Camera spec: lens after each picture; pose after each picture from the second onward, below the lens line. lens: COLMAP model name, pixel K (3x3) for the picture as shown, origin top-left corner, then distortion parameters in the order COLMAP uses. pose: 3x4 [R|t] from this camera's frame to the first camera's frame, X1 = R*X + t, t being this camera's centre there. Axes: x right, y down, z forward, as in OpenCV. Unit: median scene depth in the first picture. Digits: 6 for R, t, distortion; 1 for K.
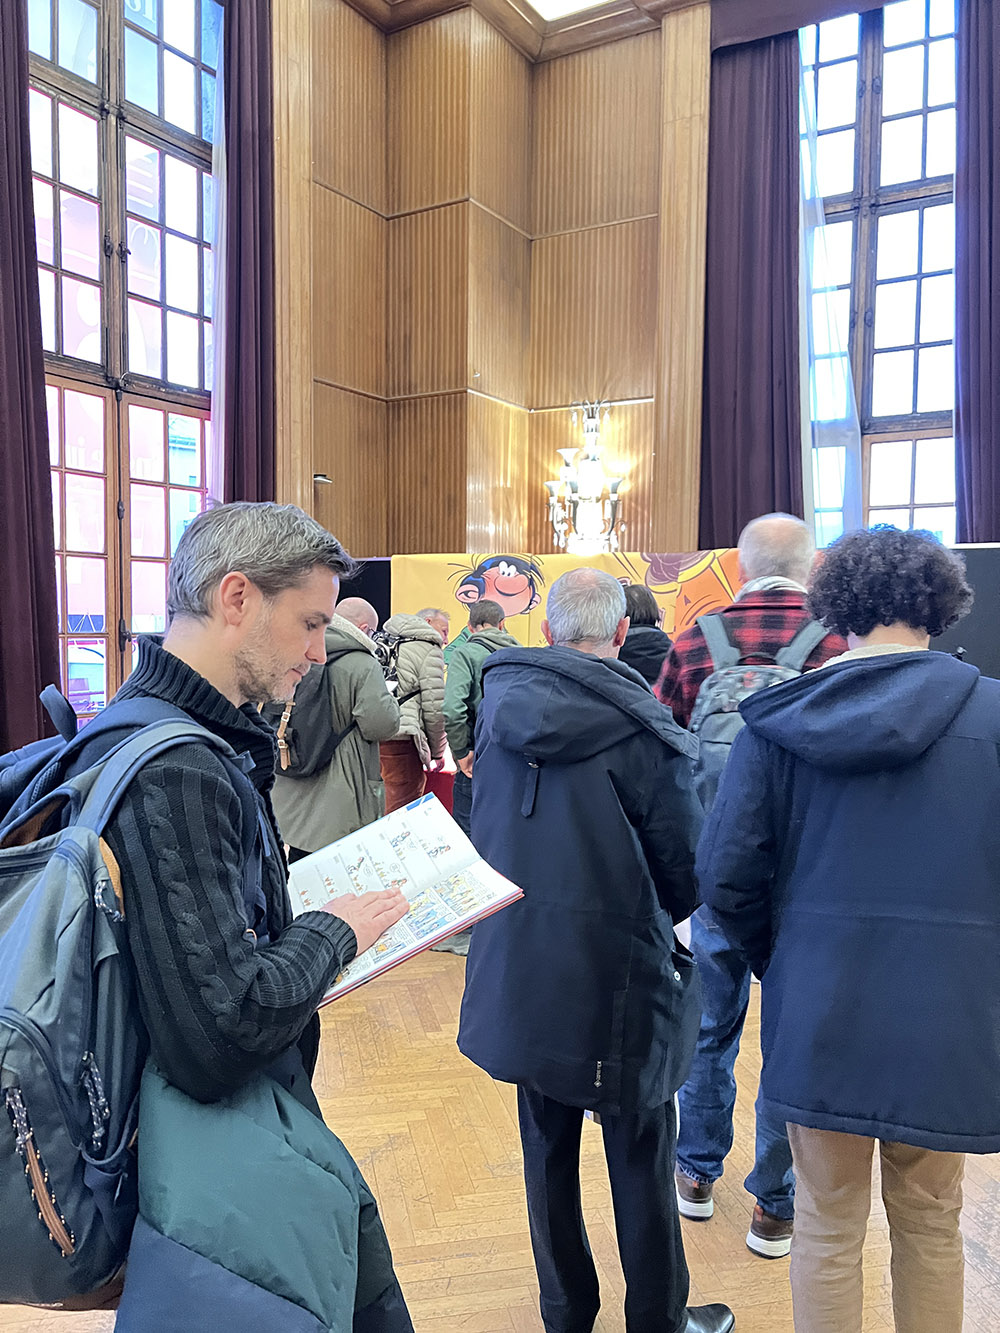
lens RADIAL K [[1003.0, 0, 484.1], [0, 1003.0, 678.5], [0, 0, 1]] dist [0.046738, -0.053414]
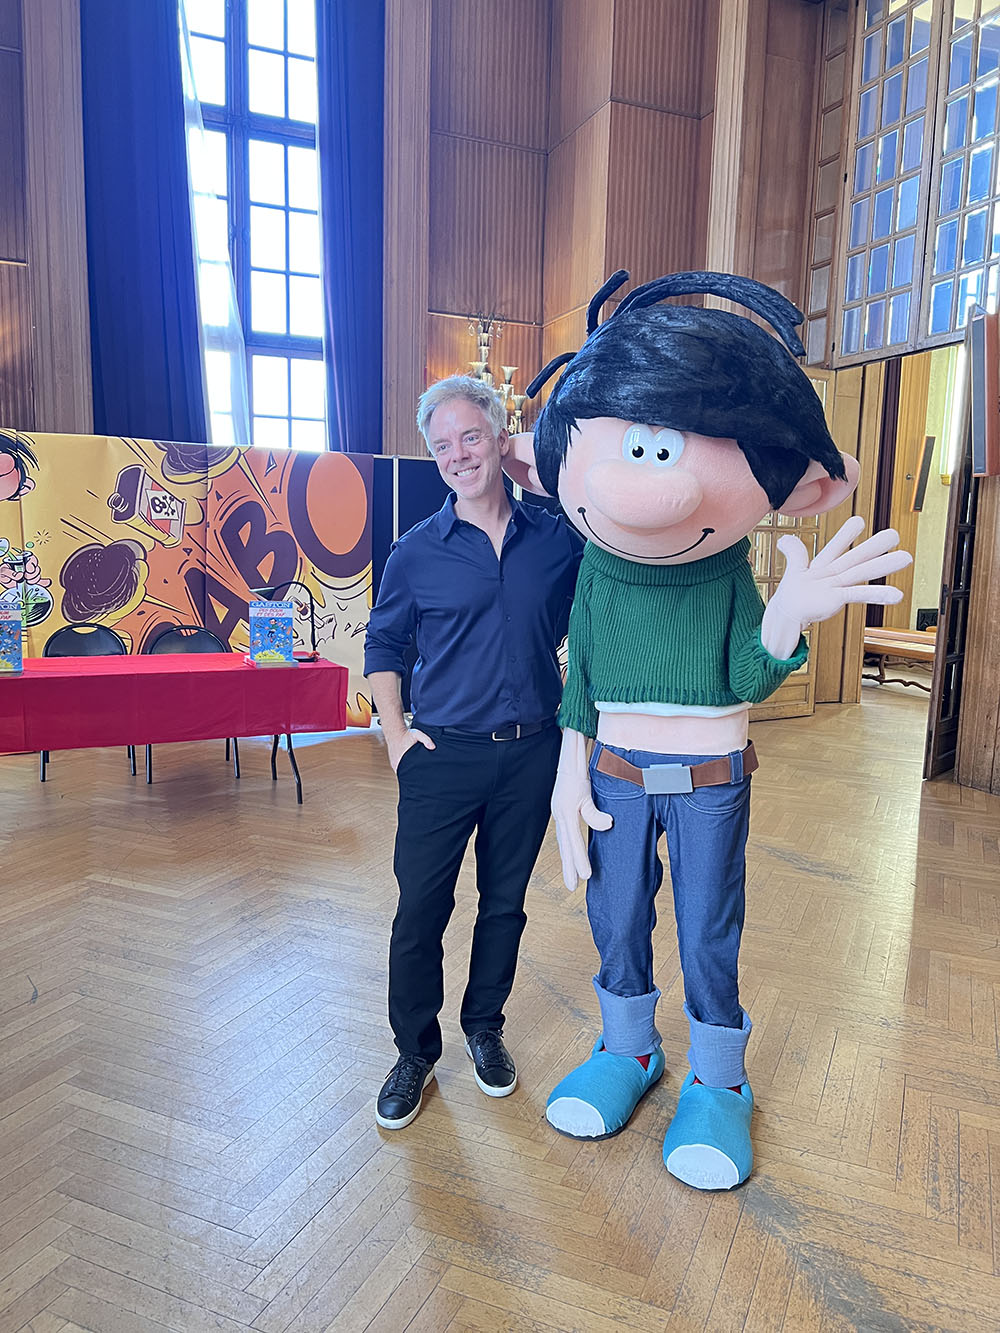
lens RADIAL K [[1003.0, 0, 500.0], [0, 1003.0, 676.5], [0, 0, 1]] dist [0.046738, -0.053414]
pose [[0.598090, -0.103479, 0.794720, -0.344953], [0.034163, 0.994020, 0.103719, 0.009154], [-0.800700, -0.034884, 0.598049, 0.114063]]
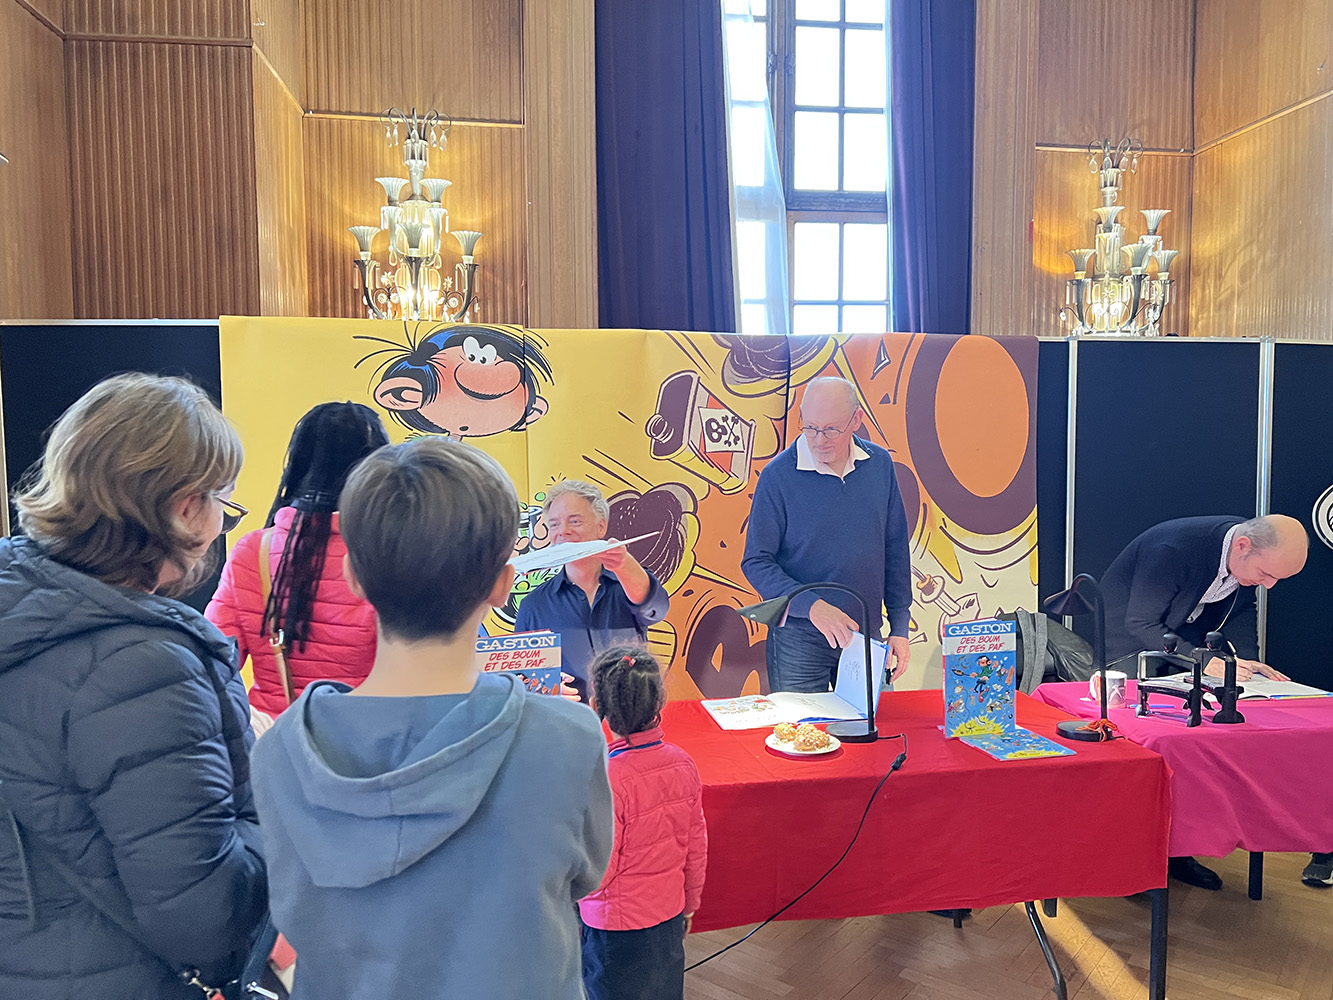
lens RADIAL K [[1003.0, 0, 656.3], [0, 1003.0, 518.2], [0, 0, 1]] dist [0.046738, -0.053414]
pose [[0.782328, -0.057610, 0.620196, -0.213235], [0.049816, 0.998311, 0.029895, -0.022391], [-0.620871, 0.007508, 0.783877, 0.412375]]
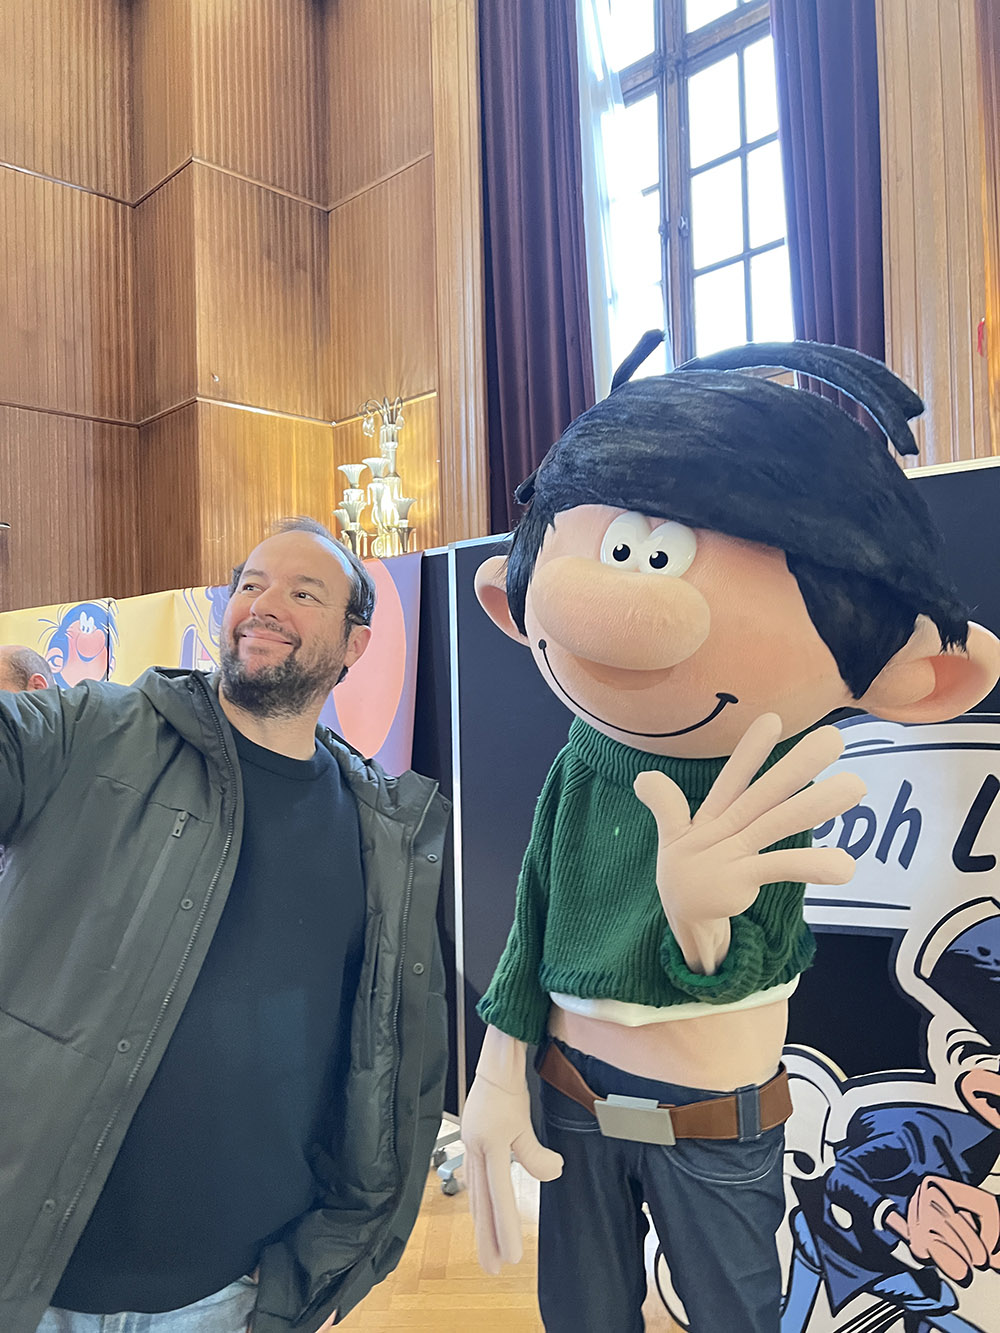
lens RADIAL K [[1003.0, 0, 500.2], [0, 1003.0, 677.4], [0, 0, 1]] dist [0.046738, -0.053414]
pose [[0.970441, -0.036986, -0.238486, 0.389566], [0.018214, 0.996593, -0.080442, -0.007999], [0.240649, 0.073720, 0.967809, 0.329508]]
